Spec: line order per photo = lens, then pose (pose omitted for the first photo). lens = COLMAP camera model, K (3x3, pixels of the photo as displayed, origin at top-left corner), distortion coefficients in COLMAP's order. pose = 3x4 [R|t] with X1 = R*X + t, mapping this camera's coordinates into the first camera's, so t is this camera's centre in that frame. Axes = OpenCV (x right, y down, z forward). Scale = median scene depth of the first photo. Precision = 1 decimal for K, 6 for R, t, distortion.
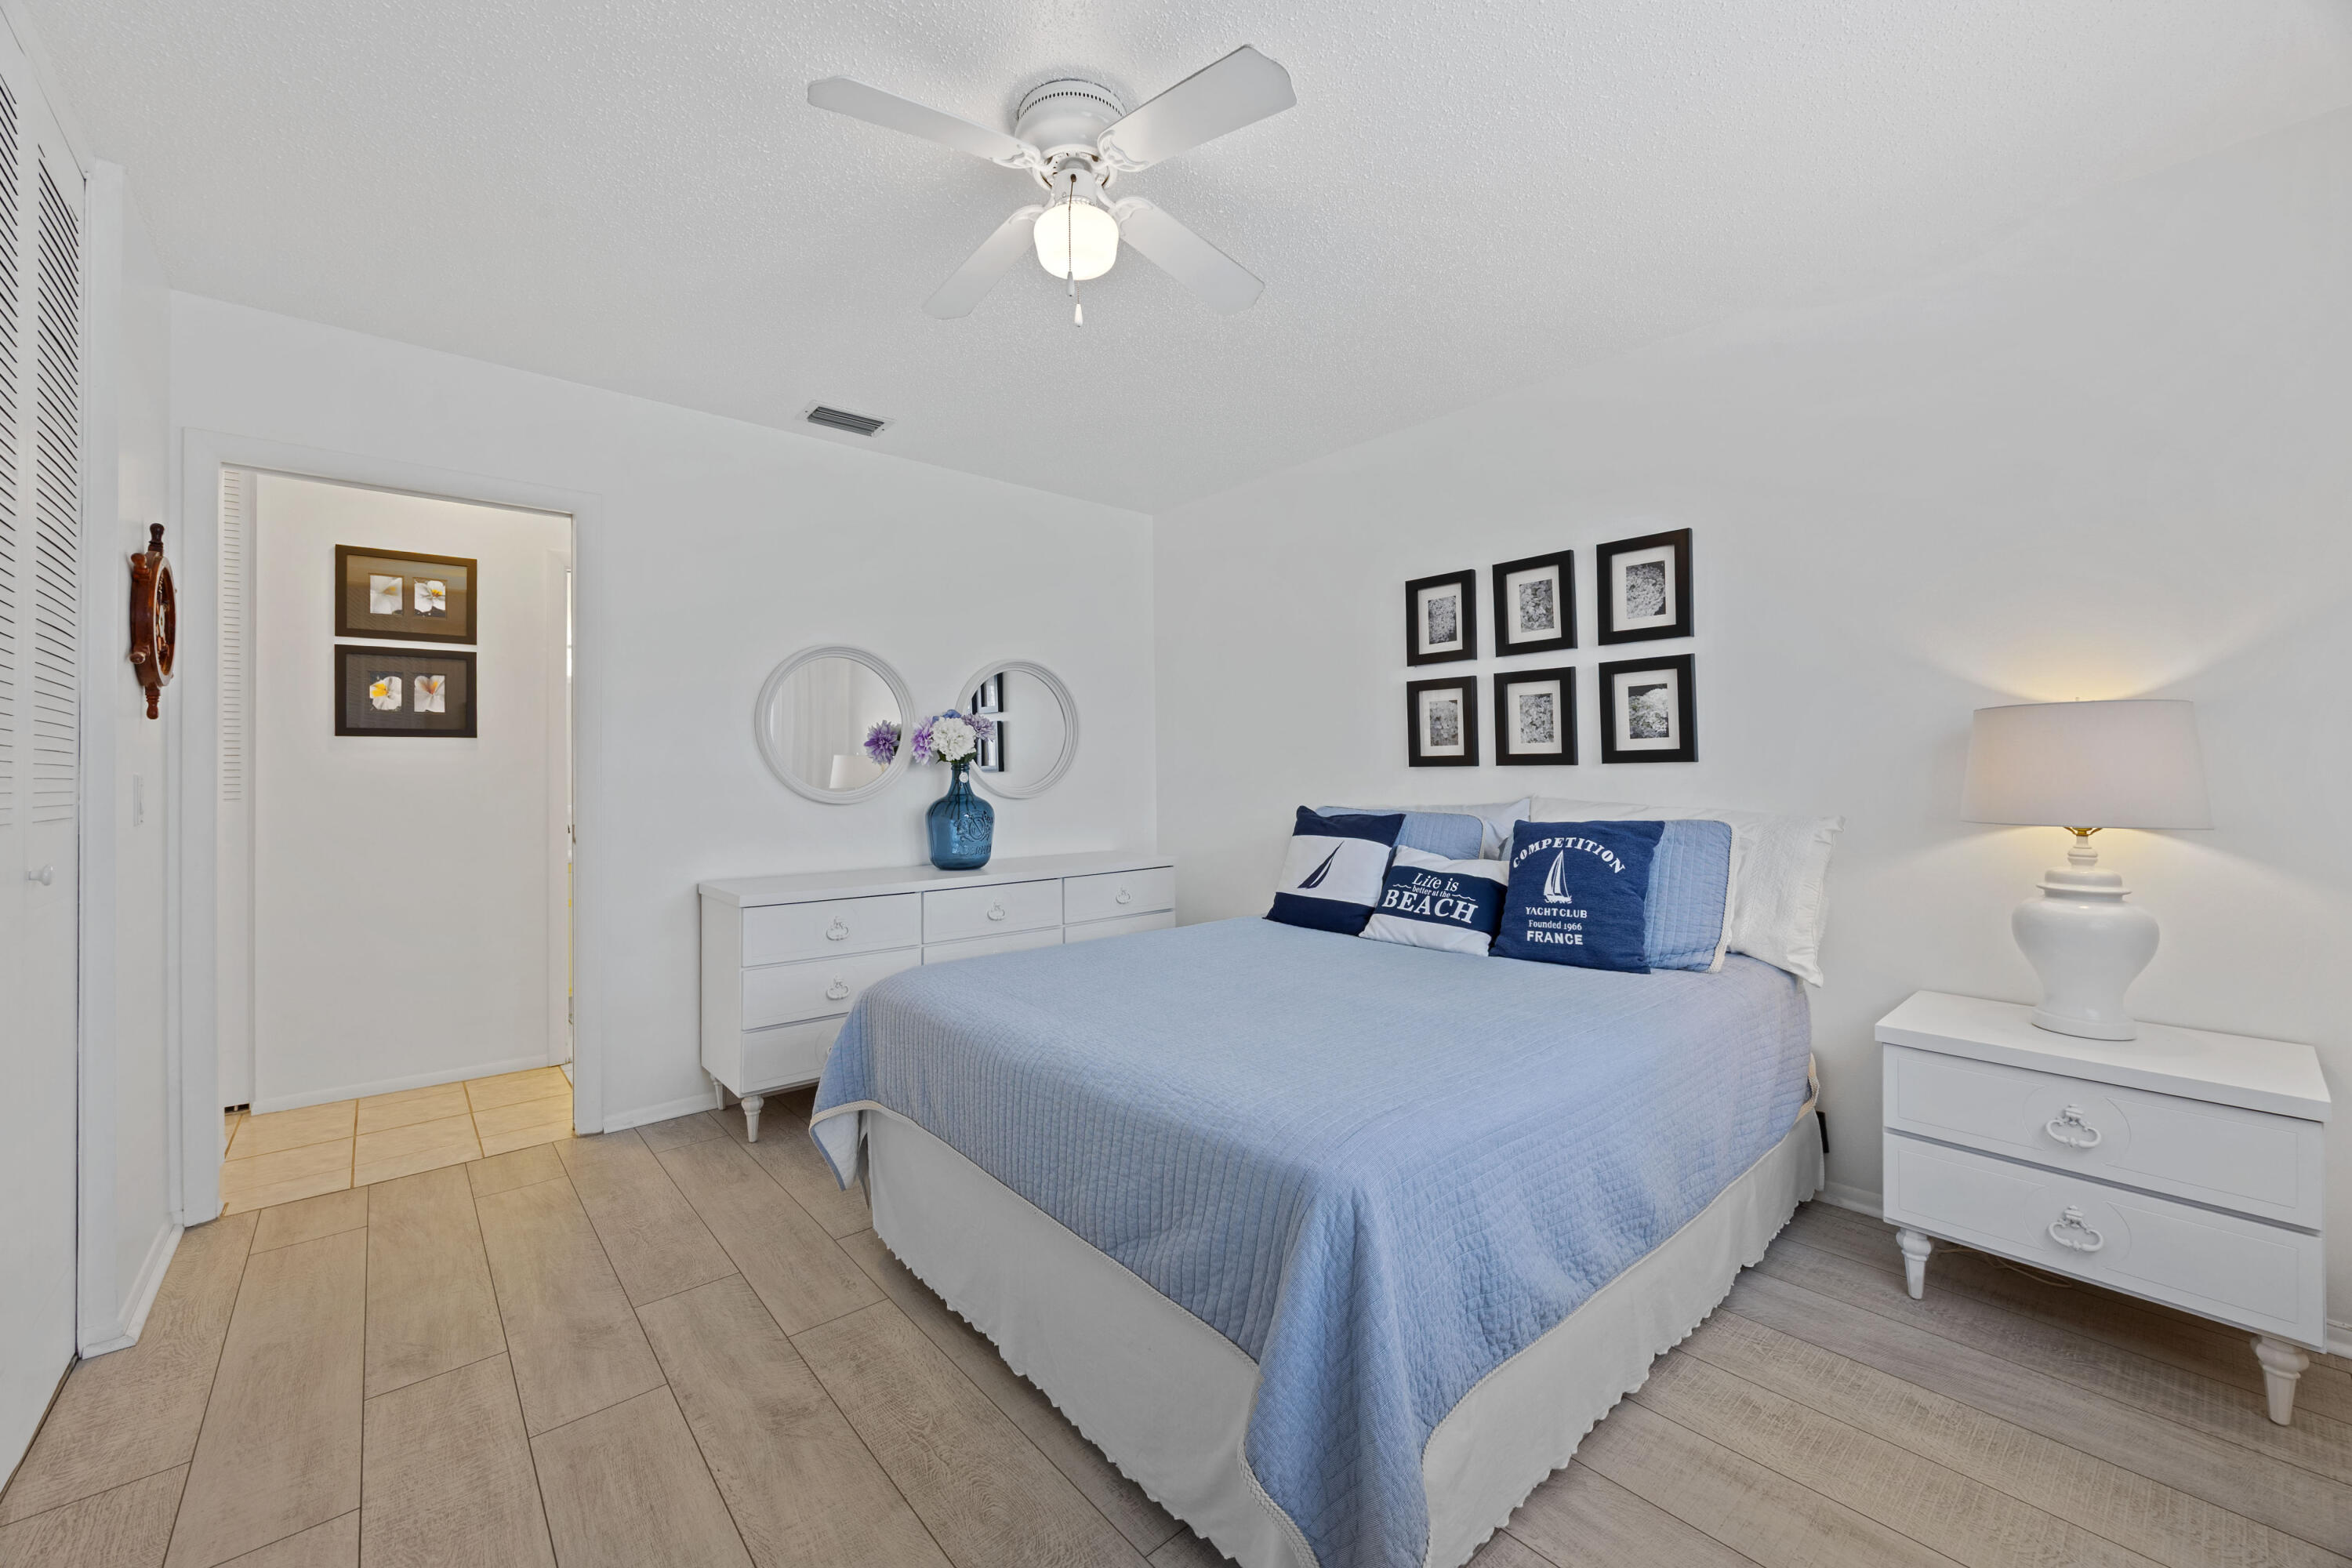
lens RADIAL K [[934.4, 0, 1178.8], [0, 934.4, 739.6], [0, 0, 1]] dist [0.001299, 0.000101]
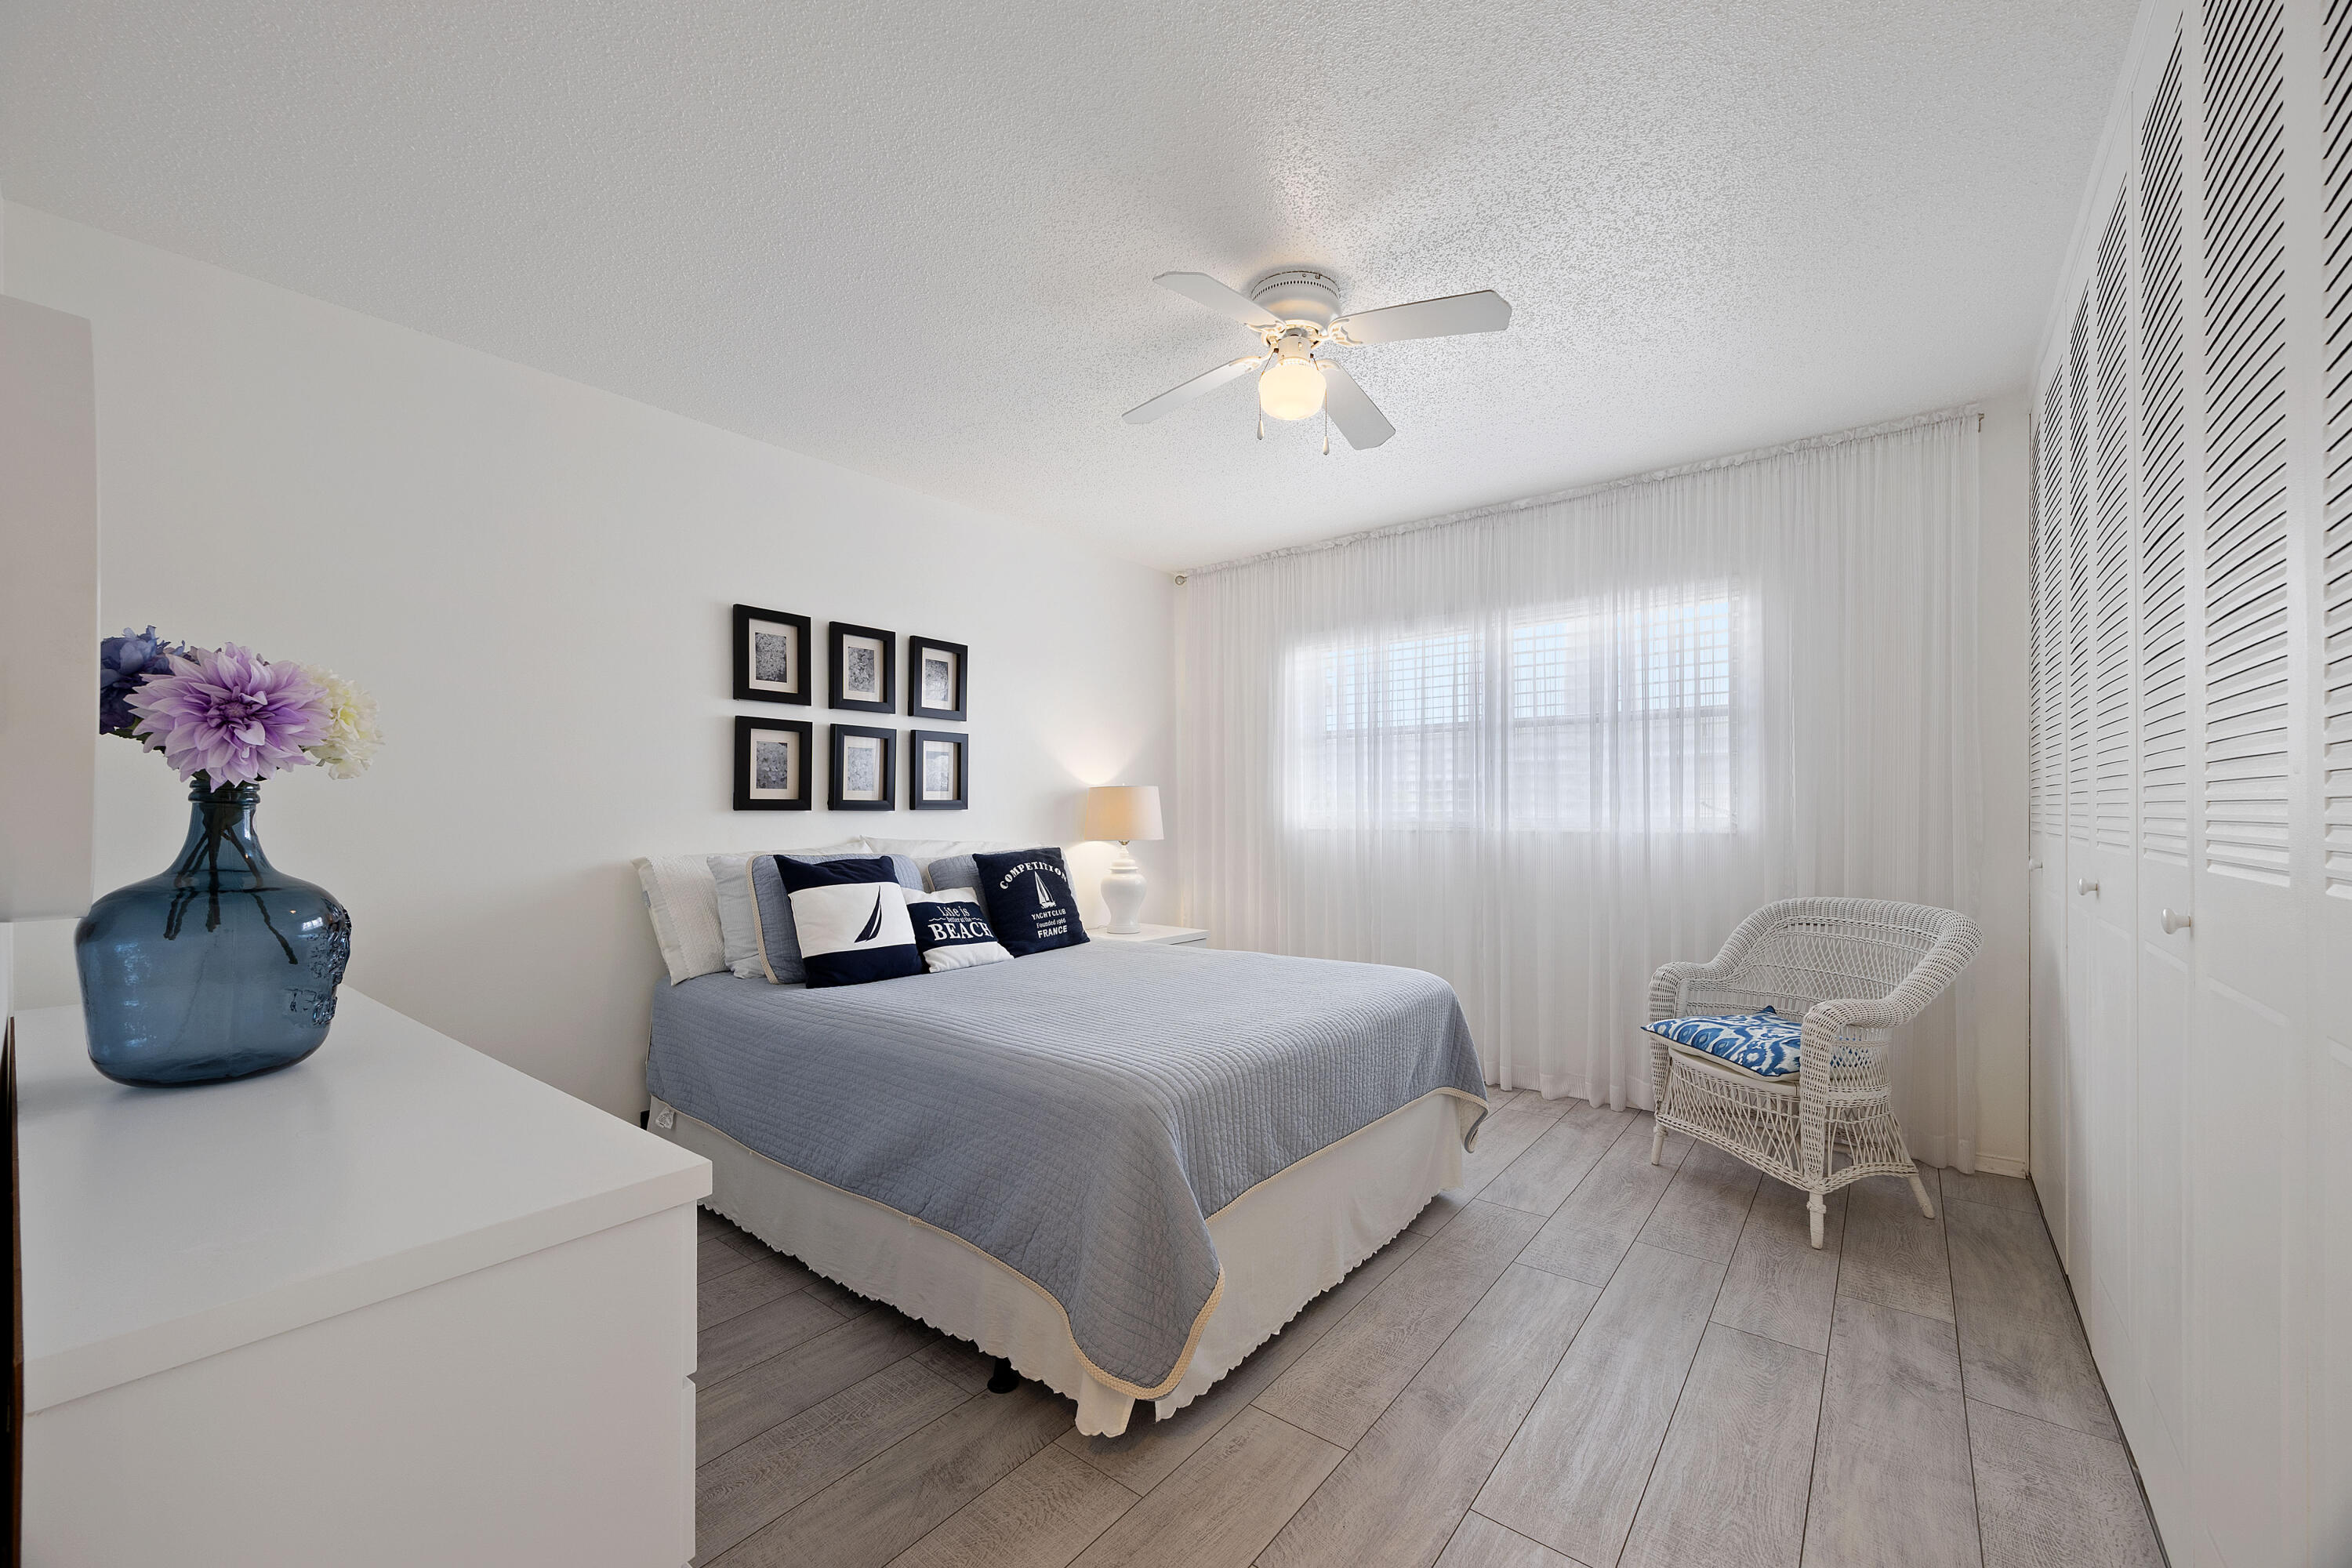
lens RADIAL K [[904.2, 0, 1176.1], [0, 904.2, 790.5], [0, 0, 1]] dist [-0.001560, 0.000018]
pose [[-0.186555, 0.031353, 0.981944, -0.759076], [-0.032733, 0.998737, -0.038108, 0.032587], [-0.981899, -0.039251, -0.185293, 0.819187]]
